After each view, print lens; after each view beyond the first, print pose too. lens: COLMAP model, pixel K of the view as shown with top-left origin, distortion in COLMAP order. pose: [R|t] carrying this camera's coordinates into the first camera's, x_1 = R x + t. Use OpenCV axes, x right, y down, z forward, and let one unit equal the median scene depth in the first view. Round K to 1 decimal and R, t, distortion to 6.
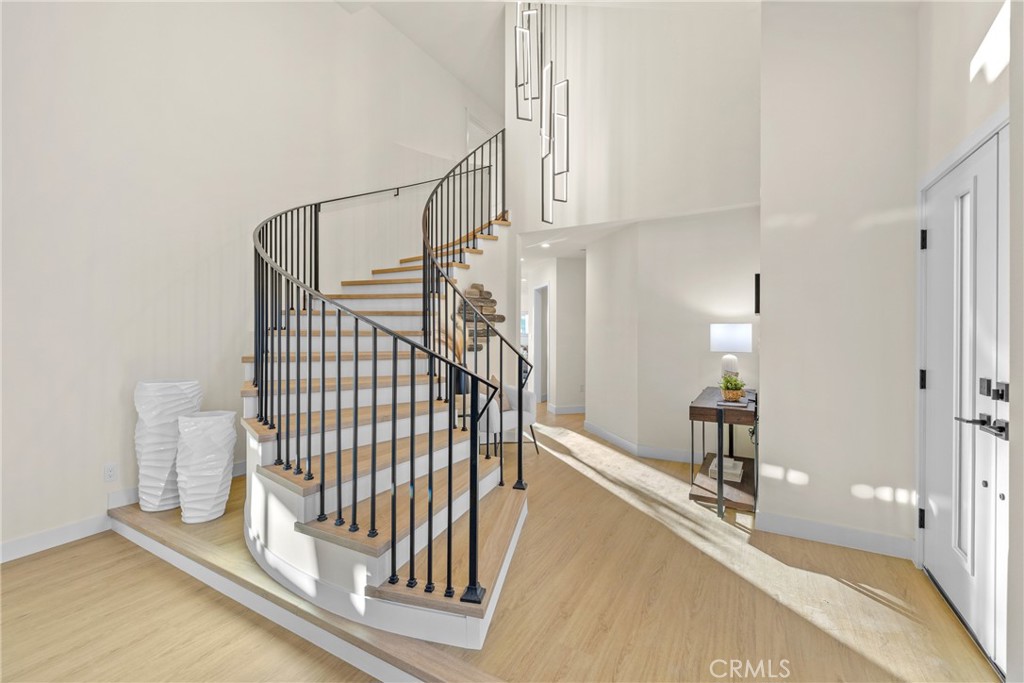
lens RADIAL K [[427.4, 0, 511.5], [0, 427.4, 324.9], [0, 0, 1]] dist [0.000893, 0.000289]
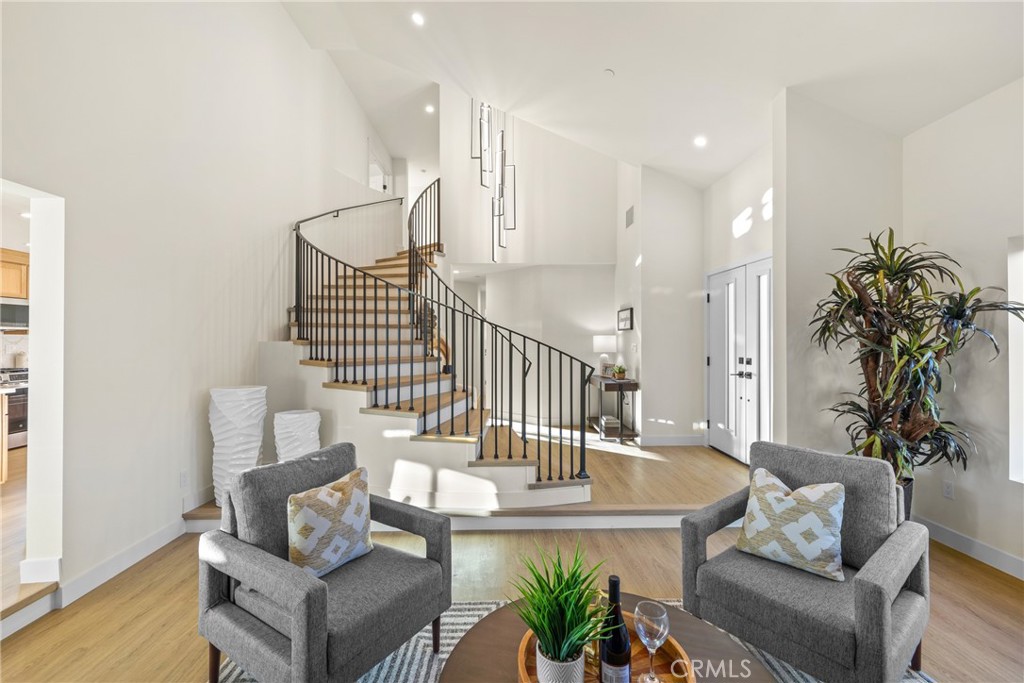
lens RADIAL K [[429.0, 0, 510.5], [0, 429.0, 329.4], [0, 0, 1]] dist [-0.000071, 0.000506]
pose [[0.863369, 0.008735, 0.504498, -0.805498], [-0.002336, 0.999909, -0.013315, -0.004226], [-0.504568, 0.010317, 0.863310, -0.309549]]
